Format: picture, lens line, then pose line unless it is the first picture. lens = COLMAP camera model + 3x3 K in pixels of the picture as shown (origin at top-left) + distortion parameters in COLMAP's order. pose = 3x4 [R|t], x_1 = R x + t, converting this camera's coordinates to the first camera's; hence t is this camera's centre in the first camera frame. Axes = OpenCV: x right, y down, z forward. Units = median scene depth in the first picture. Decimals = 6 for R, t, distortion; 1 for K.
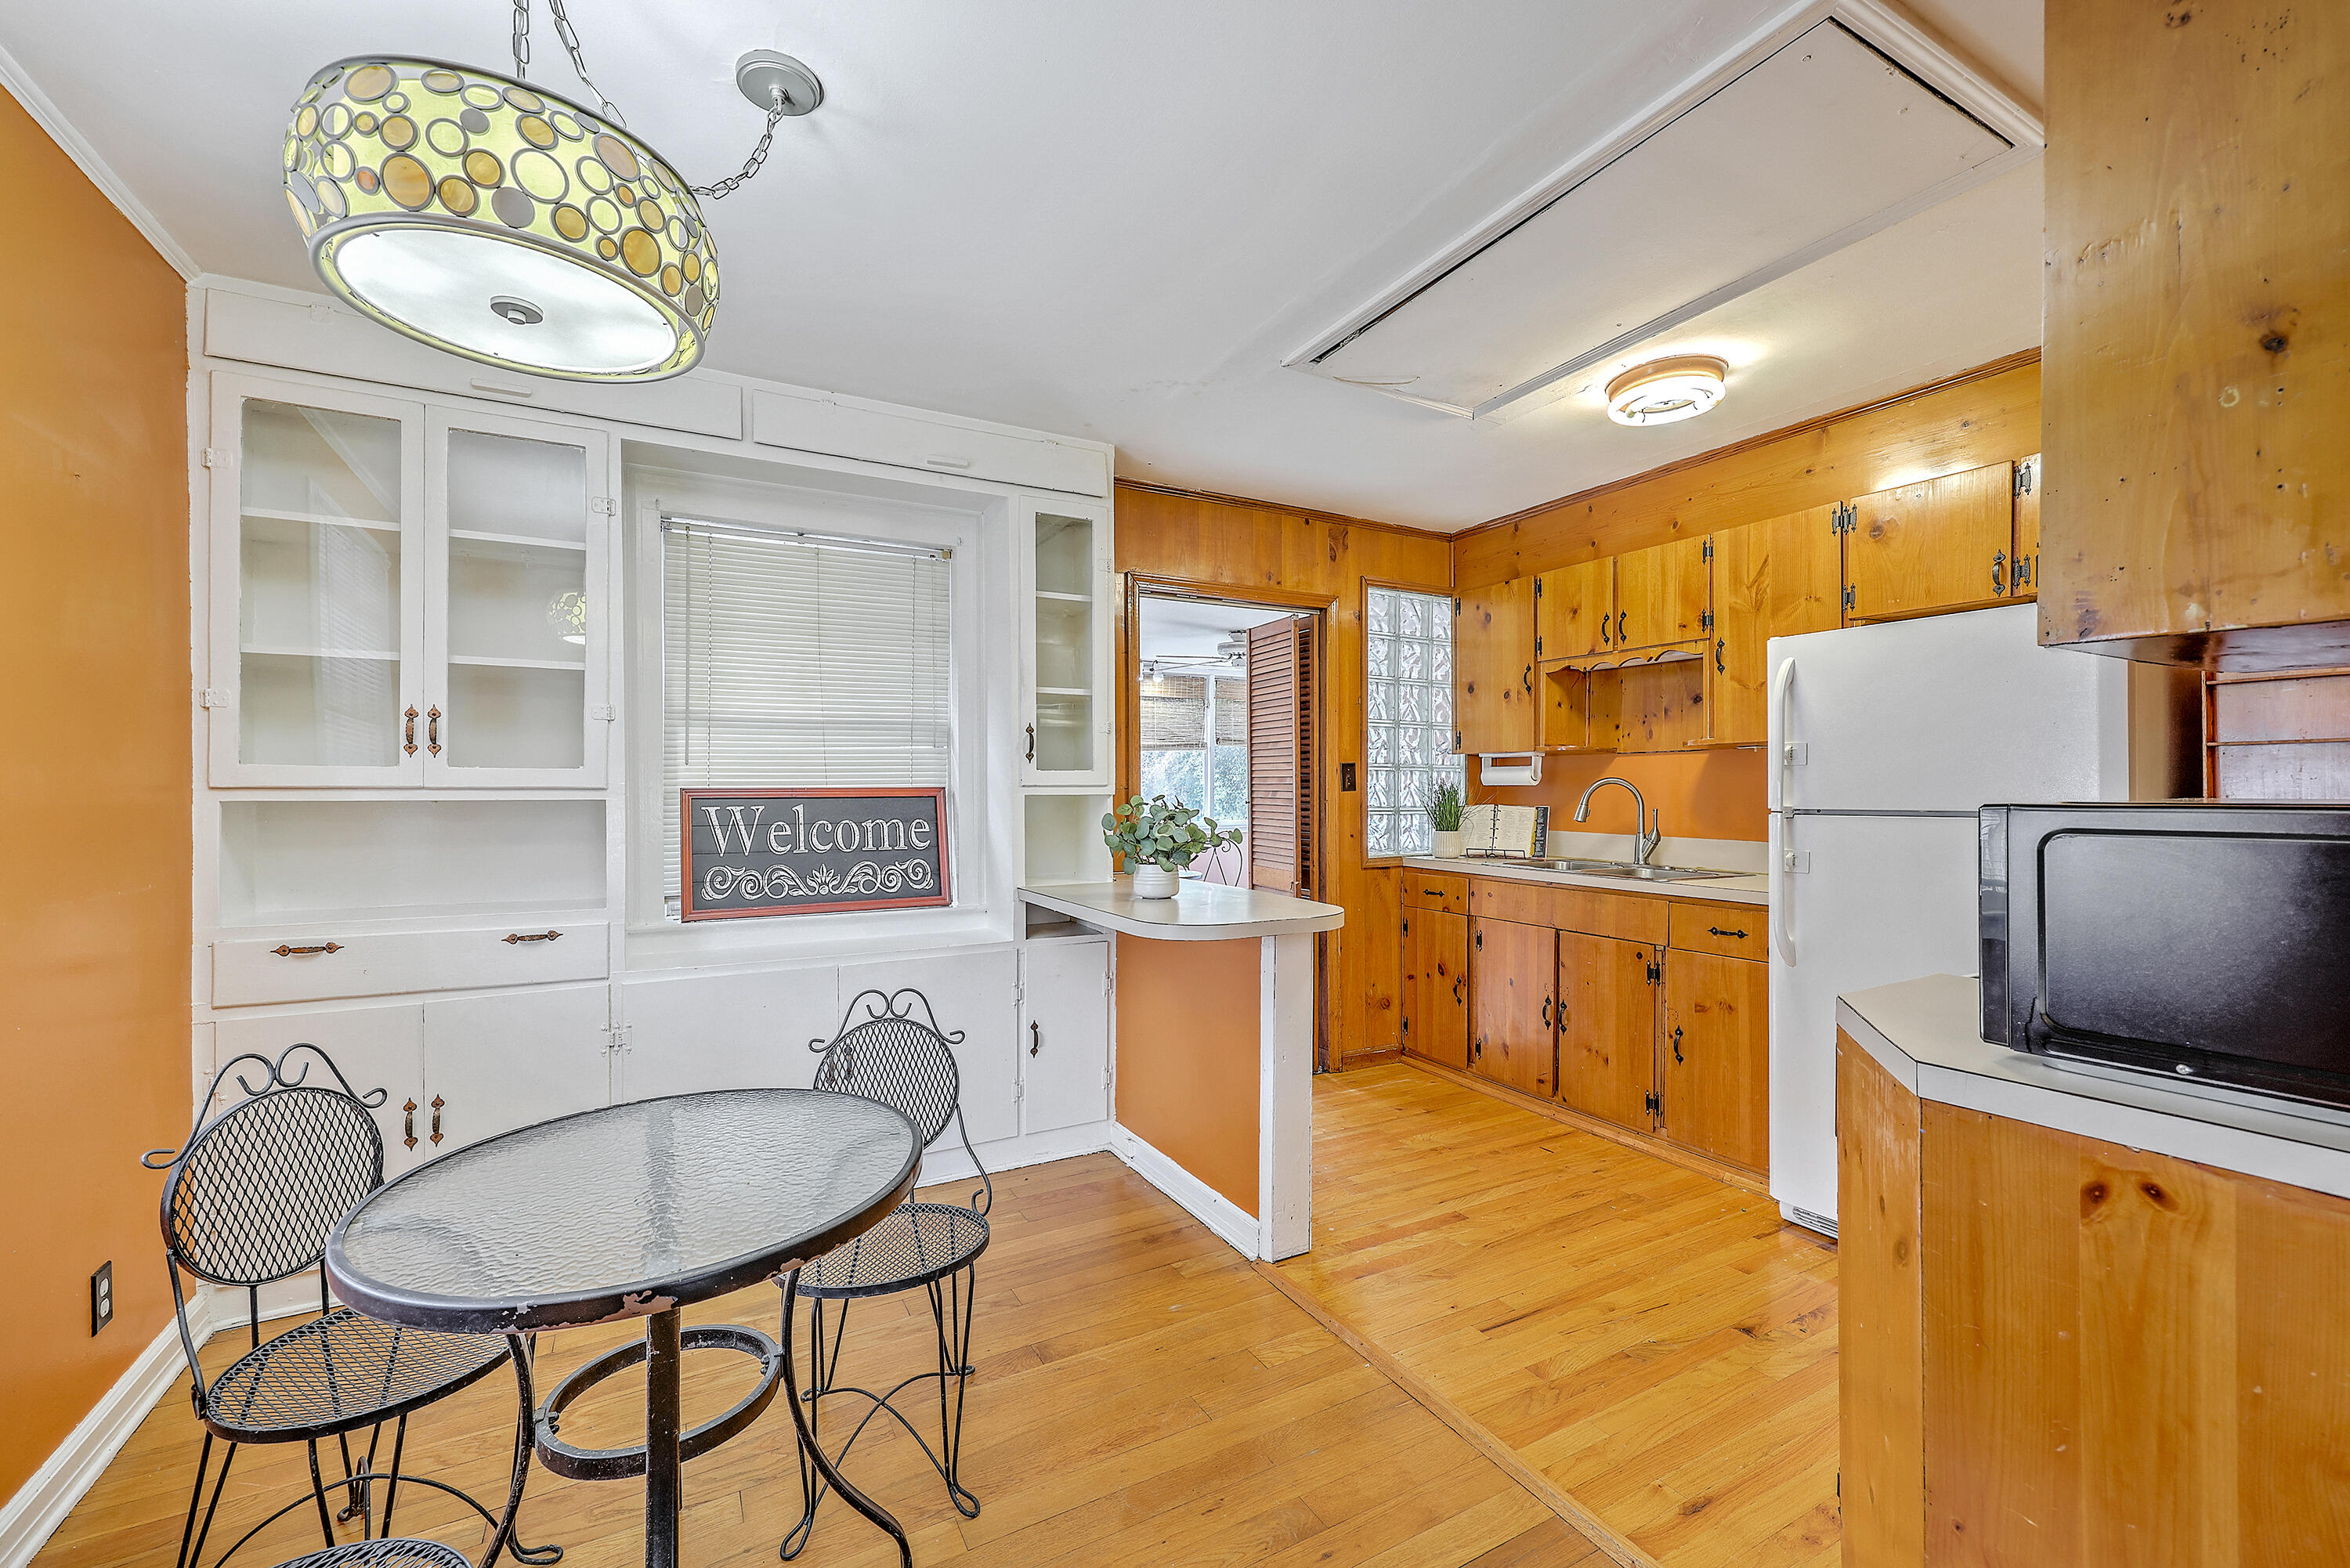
lens RADIAL K [[958.7, 0, 1186.4], [0, 958.7, 789.4], [0, 0, 1]] dist [0.002555, 0.000249]
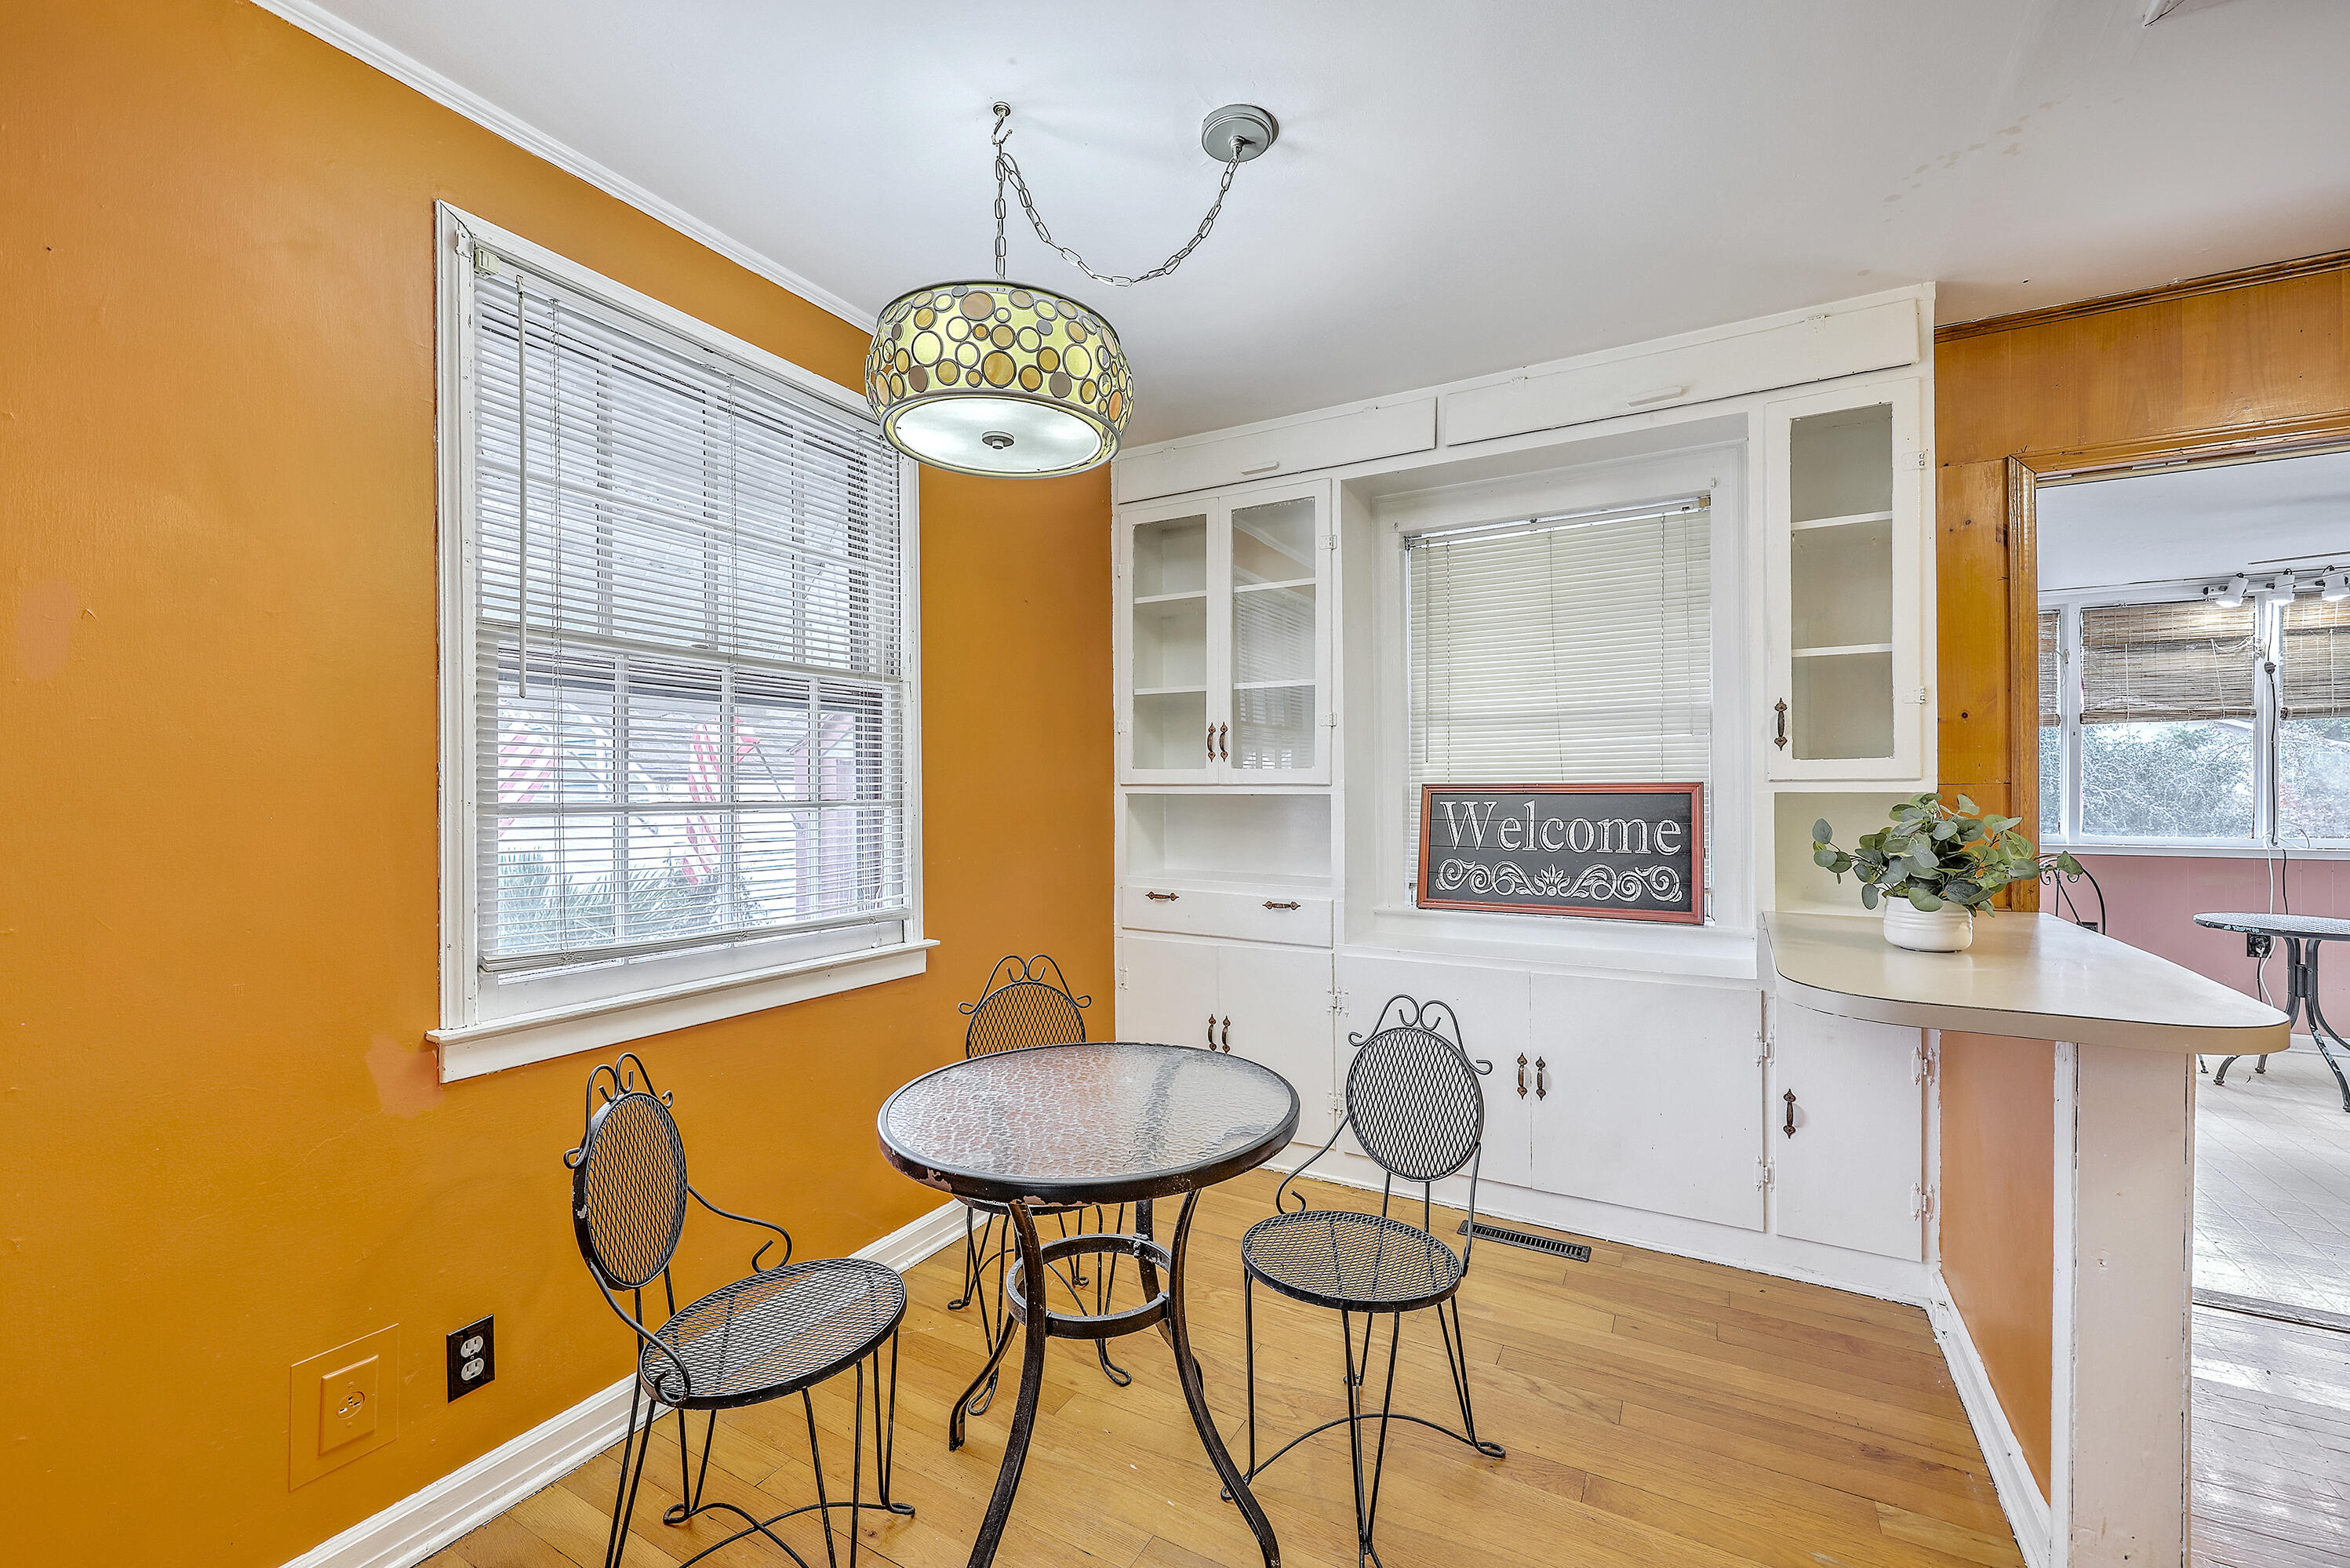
lens RADIAL K [[958.8, 0, 1192.6], [0, 958.8, 786.0], [0, 0, 1]] dist [0.002555, 0.000249]
pose [[0.526893, 0.000981, -0.849931, 0.249972], [0.002182, 0.999994, 0.002506, -0.002370], [0.849929, -0.003175, 0.526888, 0.207344]]
